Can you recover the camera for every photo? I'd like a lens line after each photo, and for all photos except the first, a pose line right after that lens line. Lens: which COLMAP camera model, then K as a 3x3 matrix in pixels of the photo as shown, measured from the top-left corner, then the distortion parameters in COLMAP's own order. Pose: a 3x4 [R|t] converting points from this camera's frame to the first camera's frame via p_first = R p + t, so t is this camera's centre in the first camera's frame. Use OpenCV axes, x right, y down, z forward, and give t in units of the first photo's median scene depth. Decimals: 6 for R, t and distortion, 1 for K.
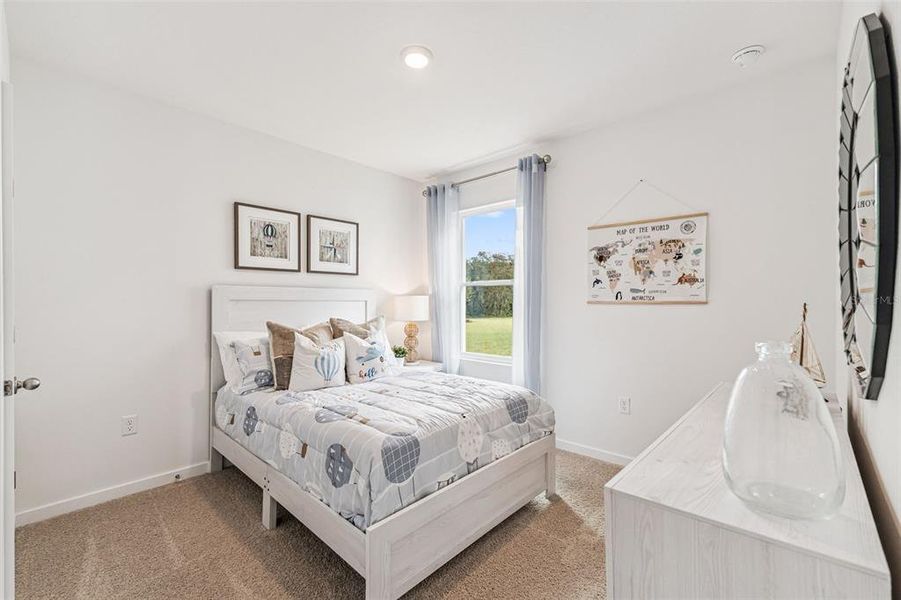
lens RADIAL K [[386.9, 0, 451.3], [0, 386.9, 303.0], [0, 0, 1]] dist [0.007895, 0.000688]
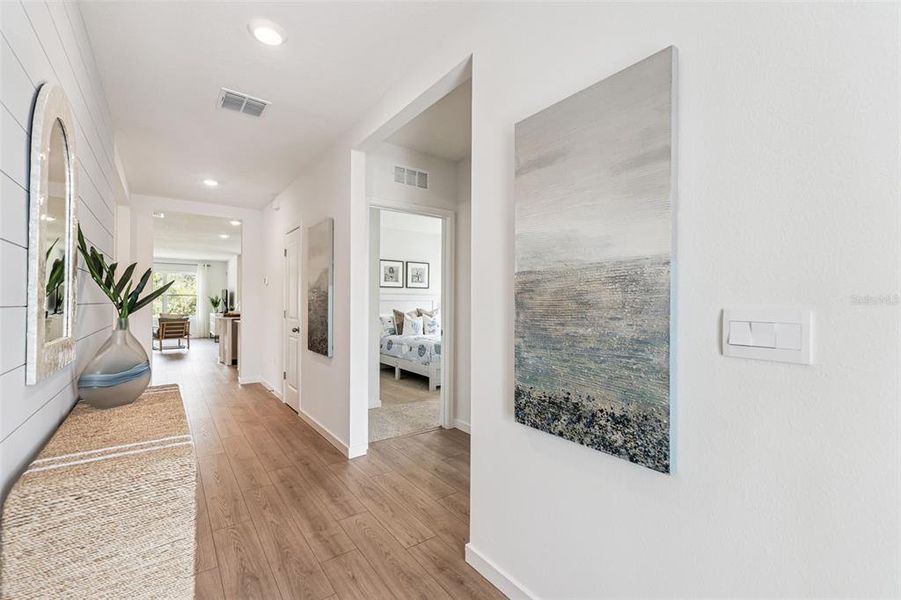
lens RADIAL K [[386.9, 0, 446.9], [0, 386.9, 298.6], [0, 0, 1]] dist [0.007895, 0.000688]
pose [[0.980781, 0.003667, -0.195076, 0.339299], [-0.005483, 0.999947, -0.008765, -0.000007], [0.195034, 0.009666, 0.980749, -1.330013]]
